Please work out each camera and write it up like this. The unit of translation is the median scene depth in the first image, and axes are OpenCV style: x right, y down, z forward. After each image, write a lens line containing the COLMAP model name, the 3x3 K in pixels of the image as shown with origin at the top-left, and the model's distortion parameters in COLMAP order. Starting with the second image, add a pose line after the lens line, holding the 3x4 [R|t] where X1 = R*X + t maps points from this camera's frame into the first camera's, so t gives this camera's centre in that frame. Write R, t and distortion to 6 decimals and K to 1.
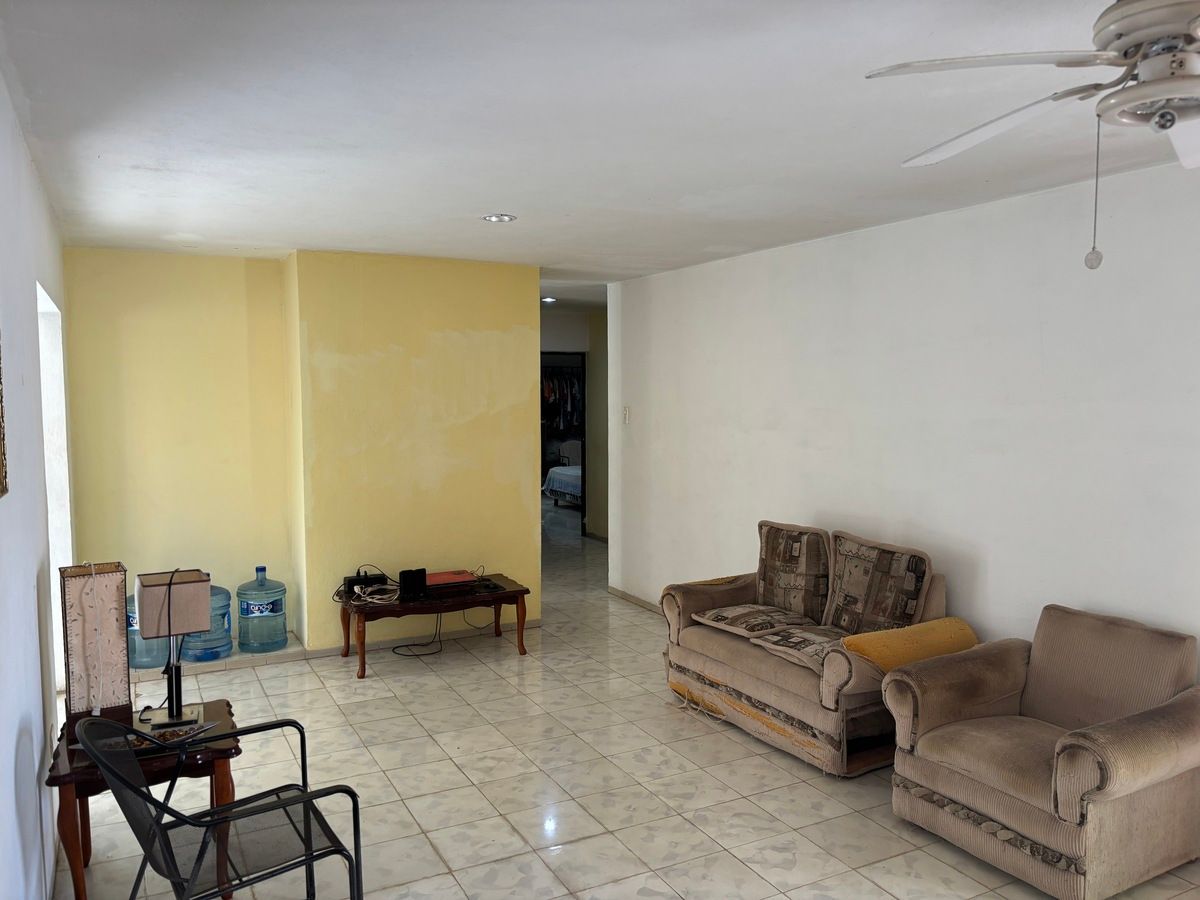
lens RADIAL K [[917.5, 0, 594.2], [0, 917.5, 452.2], [0, 0, 1]] dist [0.041414, -0.009257]
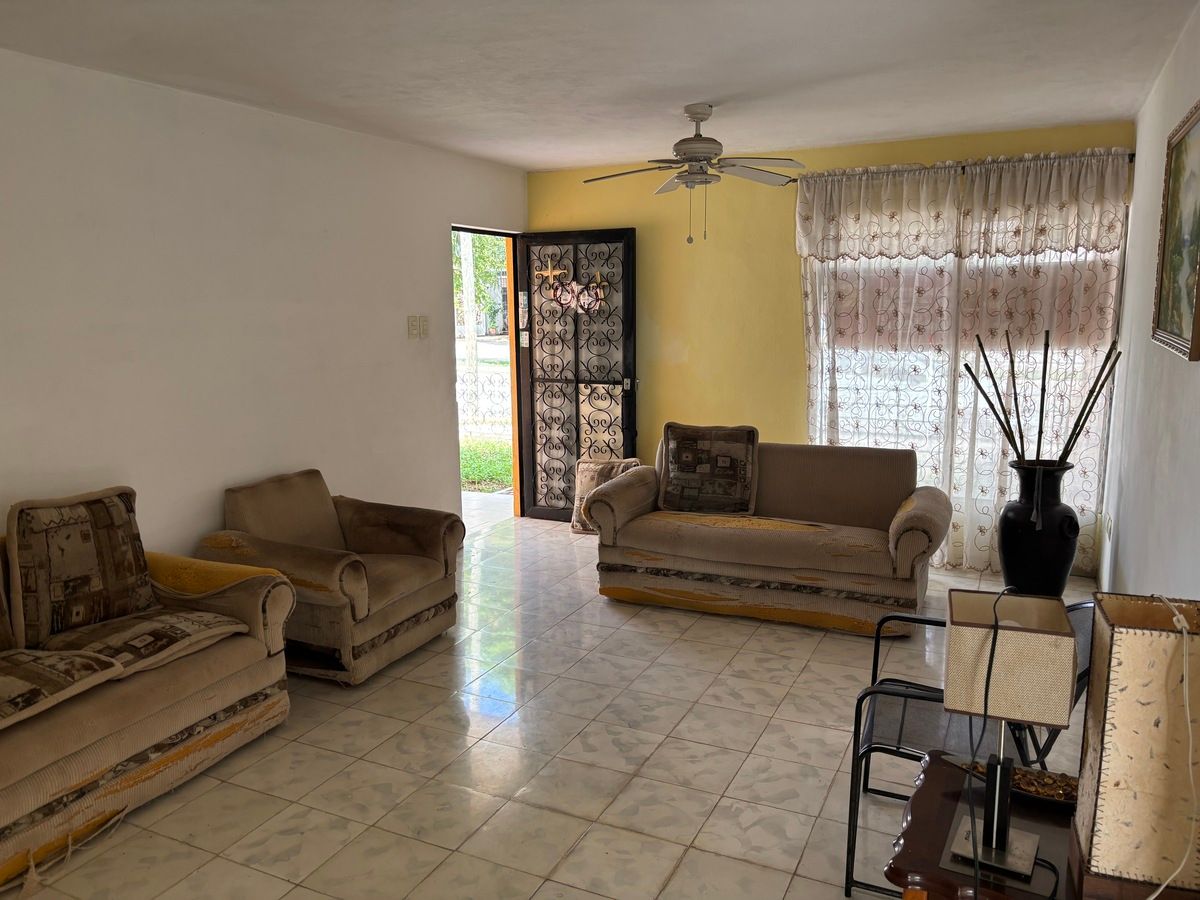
lens RADIAL K [[917.5, 0, 594.2], [0, 917.5, 452.2], [0, 0, 1]] dist [0.041414, -0.009257]
pose [[-0.590717, -0.130927, 0.796185, -0.528766], [0.068558, 0.975035, 0.211203, -0.066067], [-0.803961, 0.179347, -0.566994, 1.069078]]
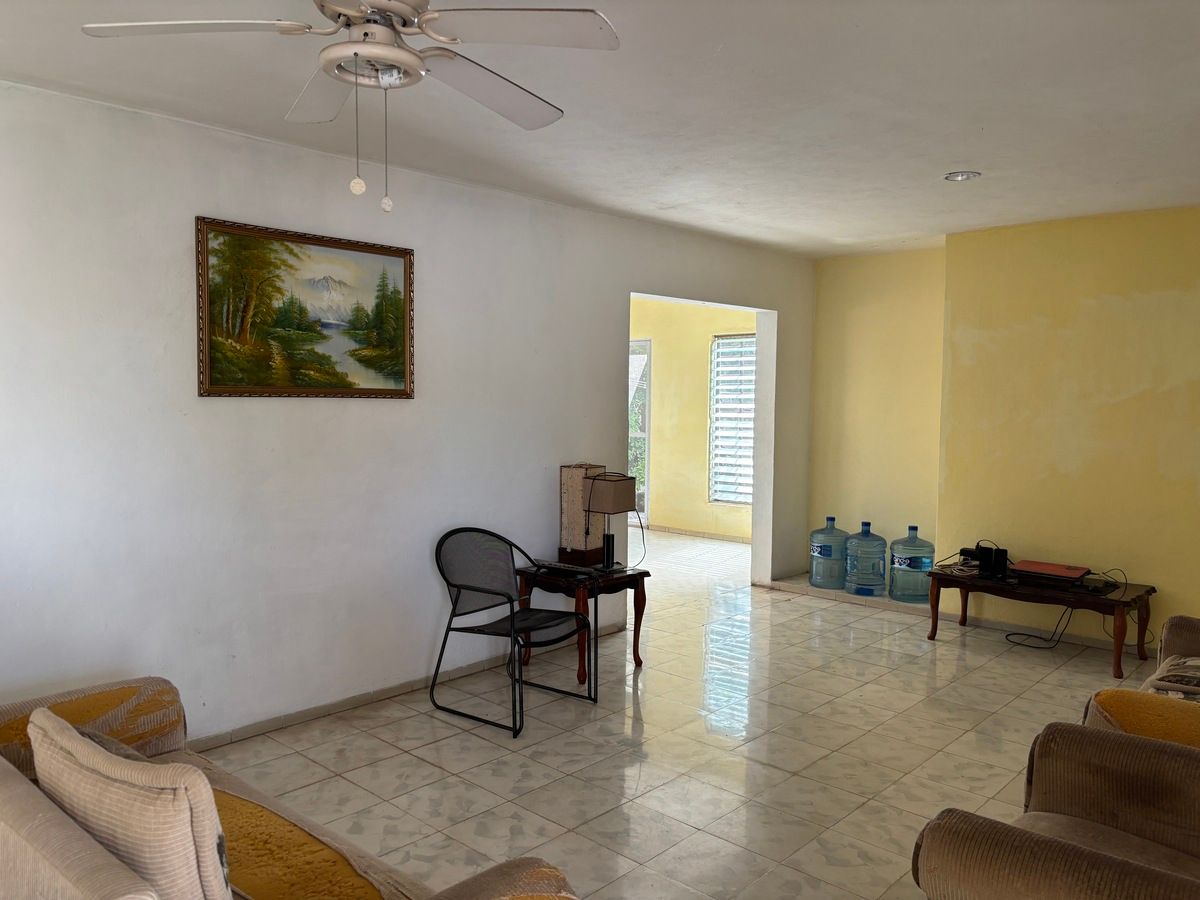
lens RADIAL K [[917.5, 0, 594.2], [0, 917.5, 452.2], [0, 0, 1]] dist [0.041414, -0.009257]
pose [[0.327808, 0.066524, -0.942399, 0.697634], [-0.075353, 0.996181, 0.044109, 0.019146], [0.941734, 0.056553, 0.331569, 0.331832]]
